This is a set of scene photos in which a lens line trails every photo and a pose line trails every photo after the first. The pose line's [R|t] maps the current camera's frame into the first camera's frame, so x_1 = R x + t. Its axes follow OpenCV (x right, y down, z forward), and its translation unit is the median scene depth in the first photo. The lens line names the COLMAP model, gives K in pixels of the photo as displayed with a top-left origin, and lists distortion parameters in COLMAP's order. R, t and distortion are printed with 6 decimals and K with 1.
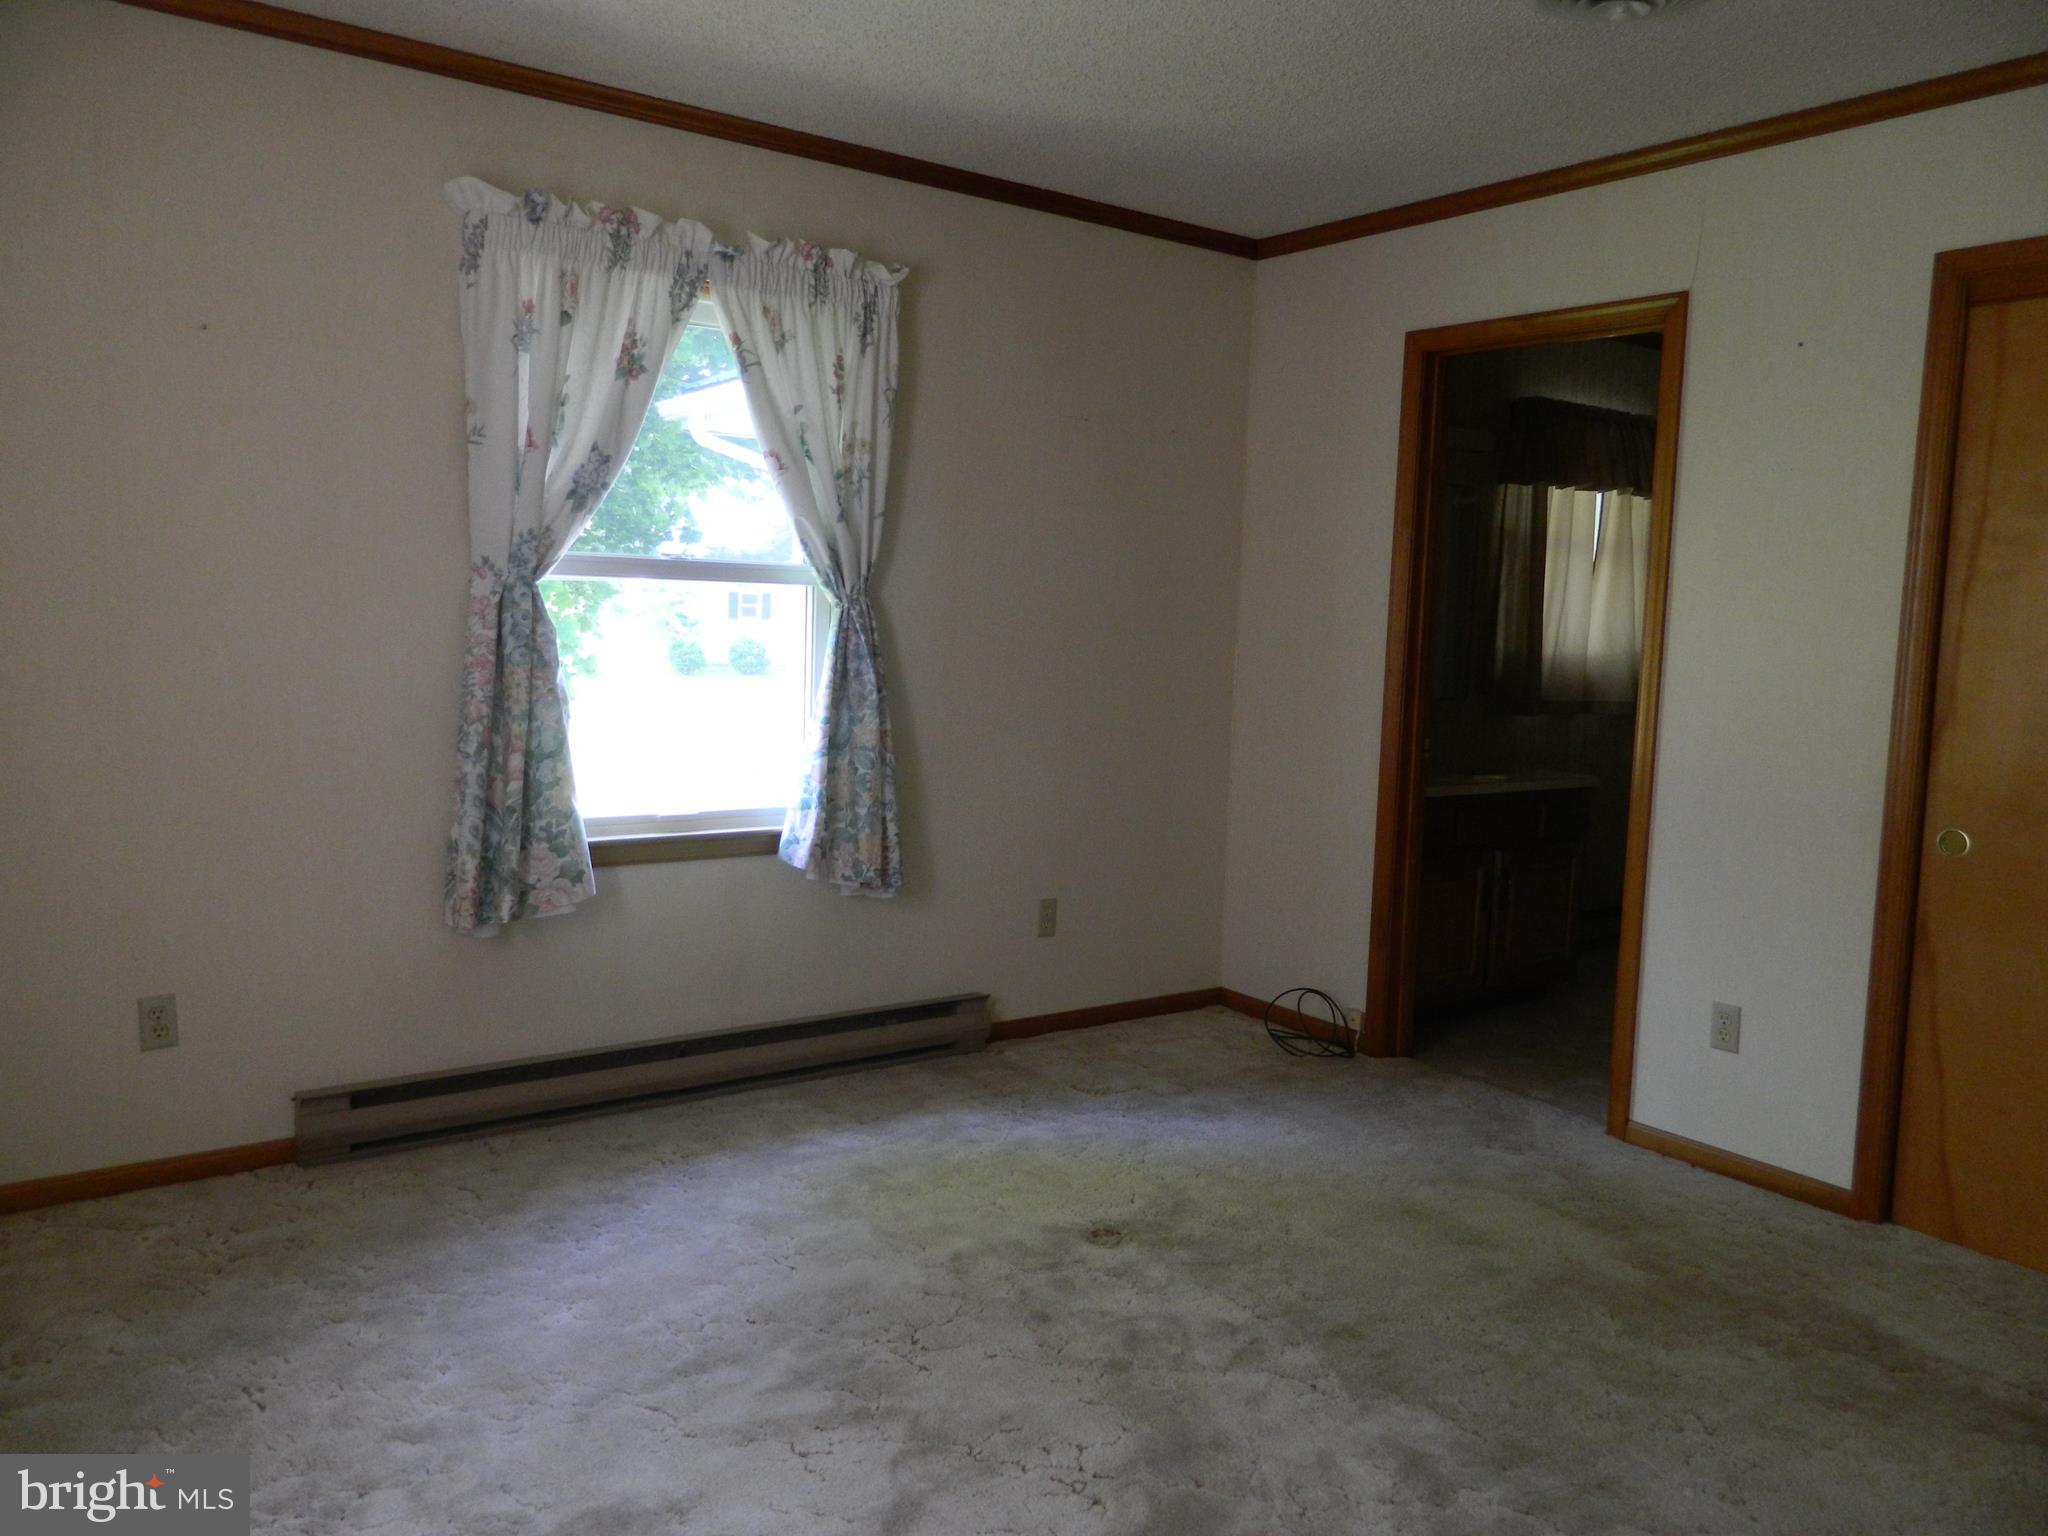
lens RADIAL K [[1528.5, 0, 1024.0], [0, 1528.5, 768.0], [0, 0, 1]] dist [0.008904, -0.006334]
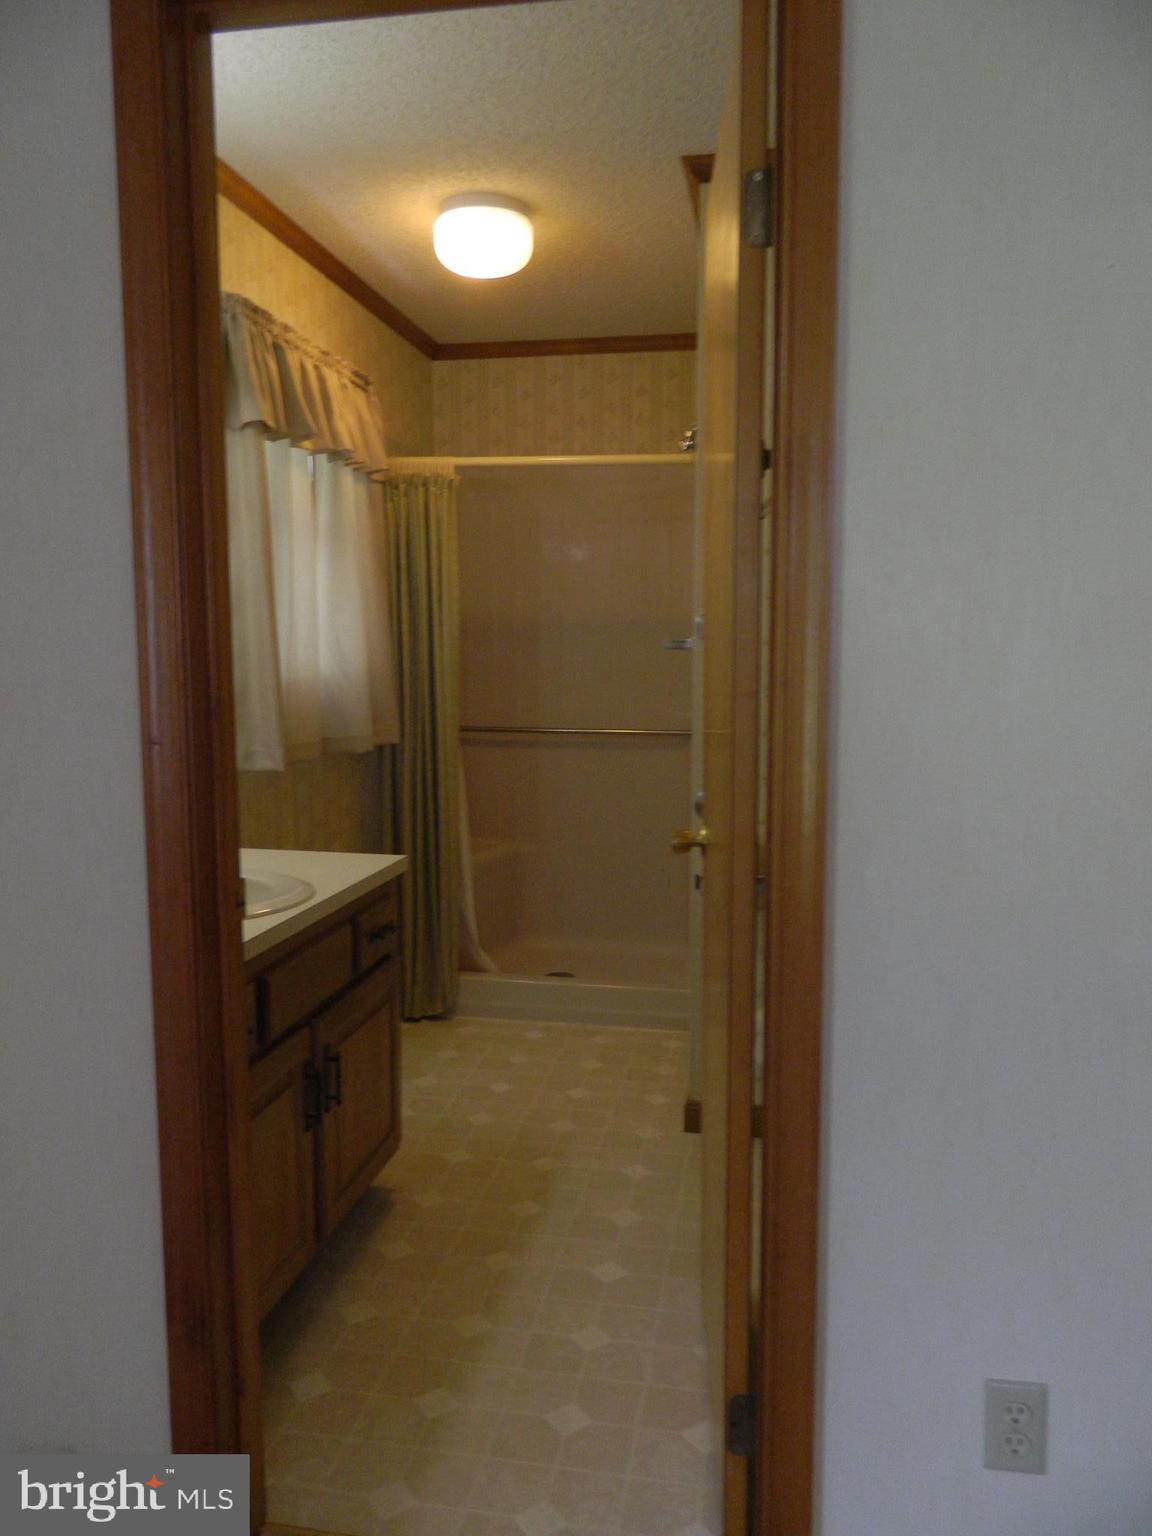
lens RADIAL K [[1146.4, 0, 576.0], [0, 1146.4, 768.0], [0, 0, 1]] dist [0.008904, -0.006334]
pose [[0.730132, -0.109265, 0.674513, 0.127664], [0.099935, 0.993593, 0.052777, -0.074361], [-0.675959, 0.028873, 0.736374, 0.810142]]
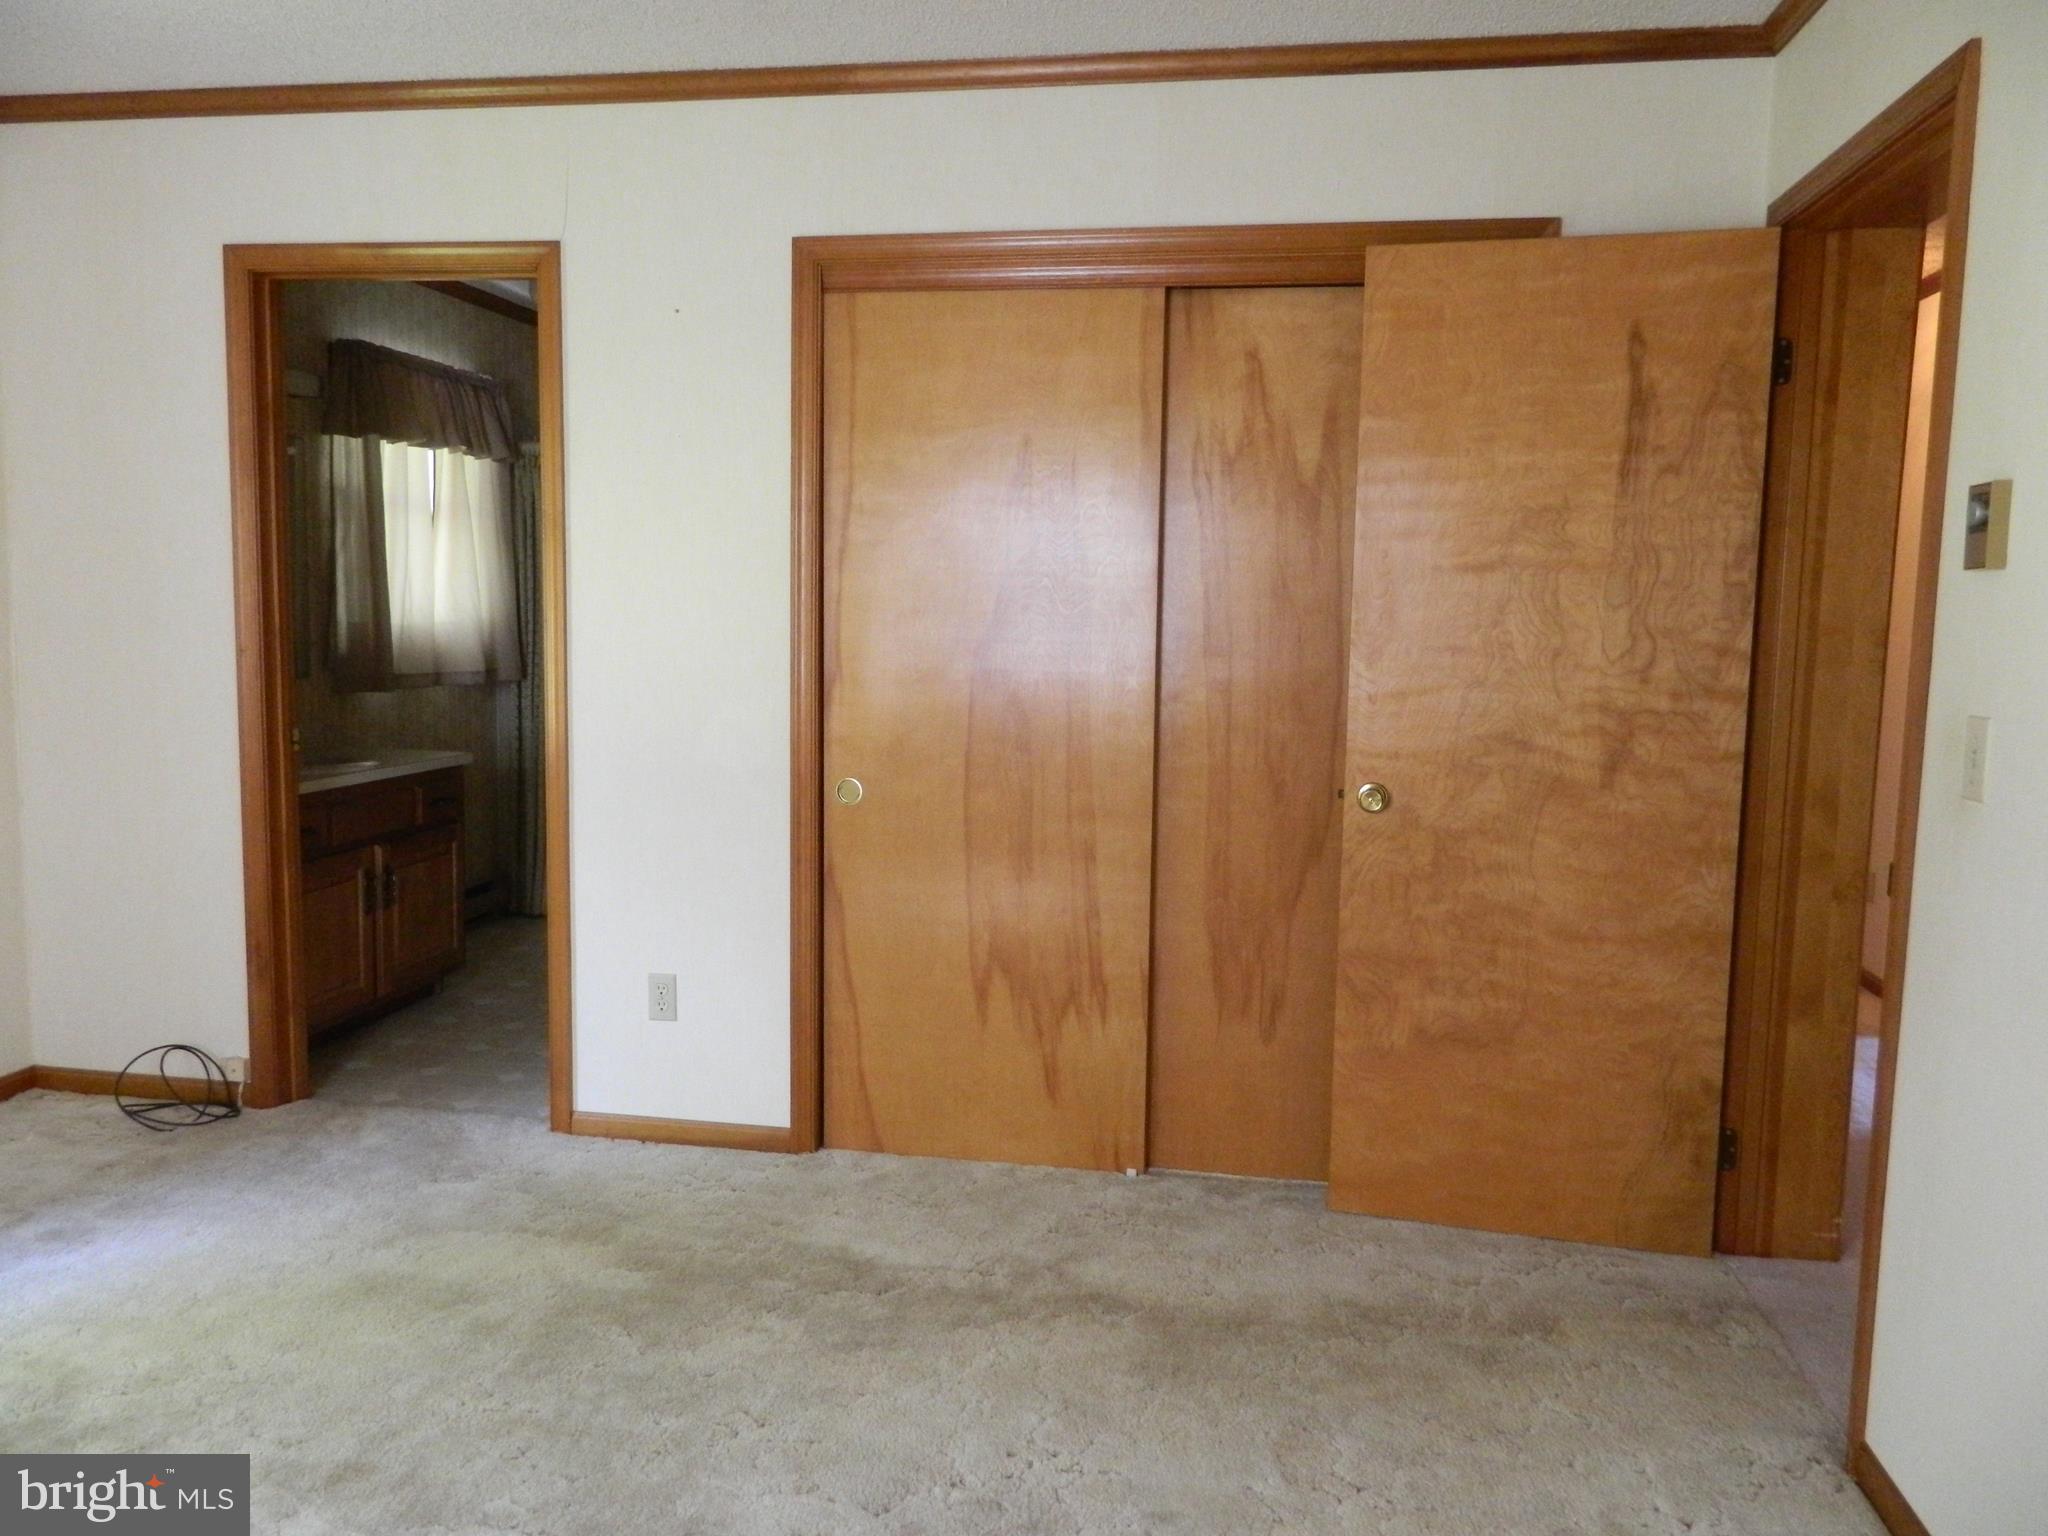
lens RADIAL K [[1528.5, 0, 1024.0], [0, 1528.5, 768.0], [0, 0, 1]] dist [0.008904, -0.006334]
pose [[0.718094, -0.095436, 0.689371, -0.044215], [0.077359, 0.995360, 0.057215, -0.017750], [-0.691633, 0.012244, 0.722146, 0.115685]]
